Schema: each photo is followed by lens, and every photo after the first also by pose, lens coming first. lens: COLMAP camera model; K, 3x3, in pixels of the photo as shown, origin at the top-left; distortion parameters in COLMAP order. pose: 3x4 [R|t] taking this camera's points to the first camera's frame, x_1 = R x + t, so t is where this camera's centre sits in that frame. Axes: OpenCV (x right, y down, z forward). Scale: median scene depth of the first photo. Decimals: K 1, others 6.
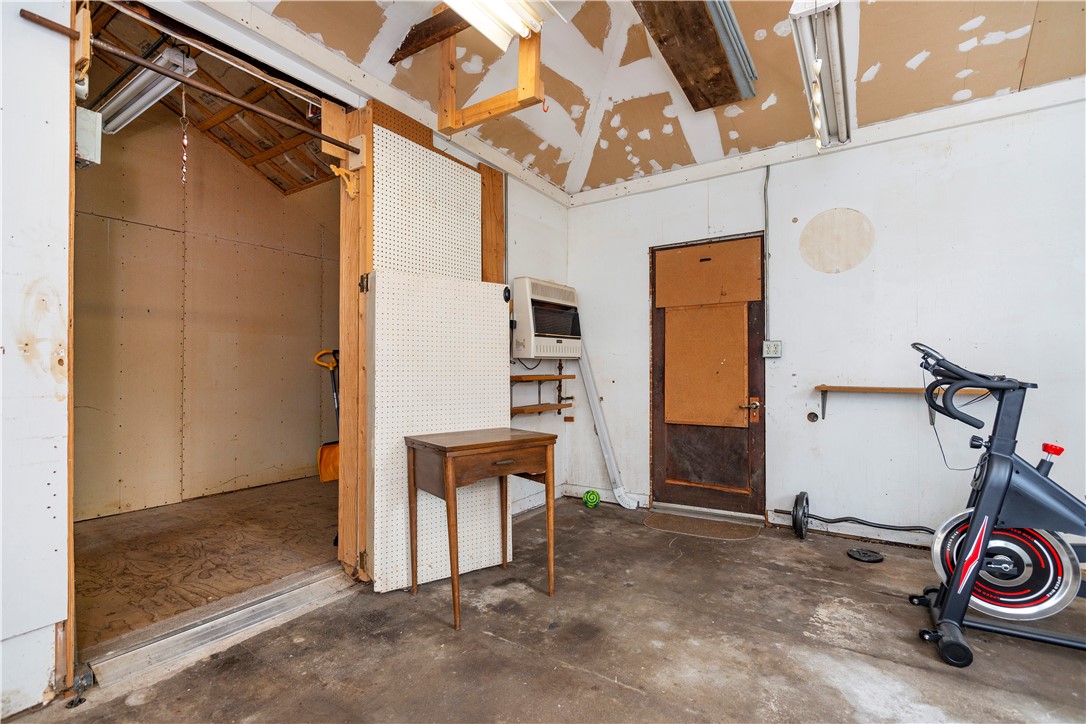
lens RADIAL K [[493.6, 0, 540.8], [0, 493.6, 364.7], [0, 0, 1]] dist [0.000505, 0.000133]
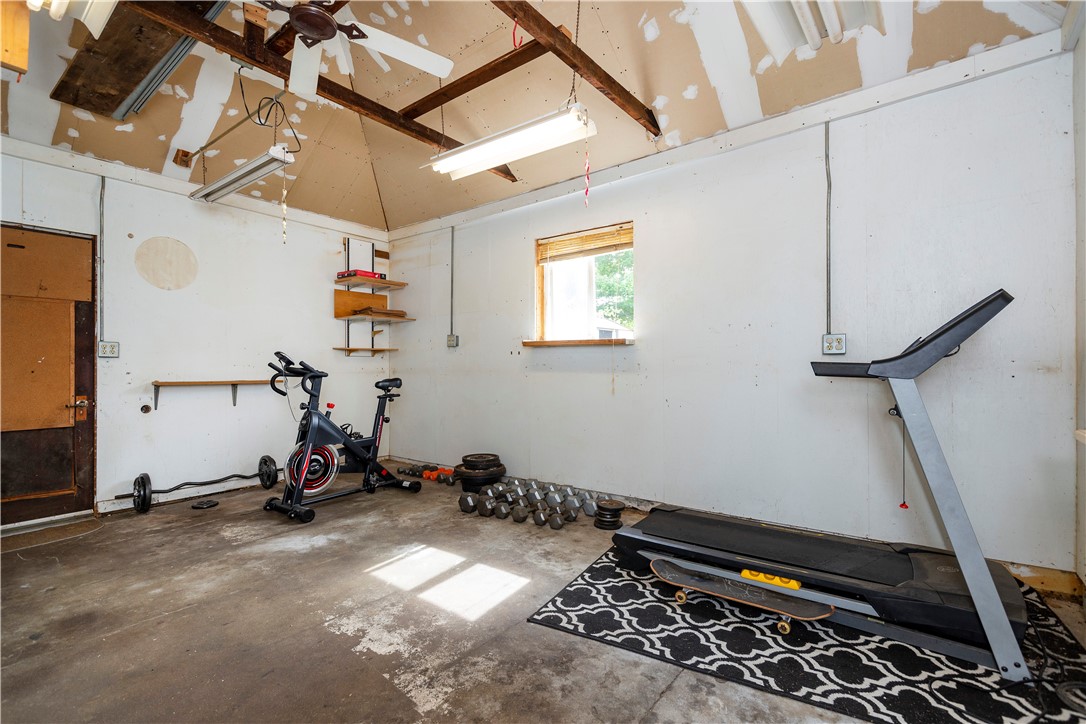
lens RADIAL K [[493.6, 0, 542.0], [0, 493.6, 364.1], [0, 0, 1]] dist [0.000505, 0.000133]
pose [[0.075042, 0.011905, 0.997109, -0.554113], [-0.002904, 0.999927, -0.011720, 0.010803], [-0.997176, -0.002016, 0.075071, -0.022414]]
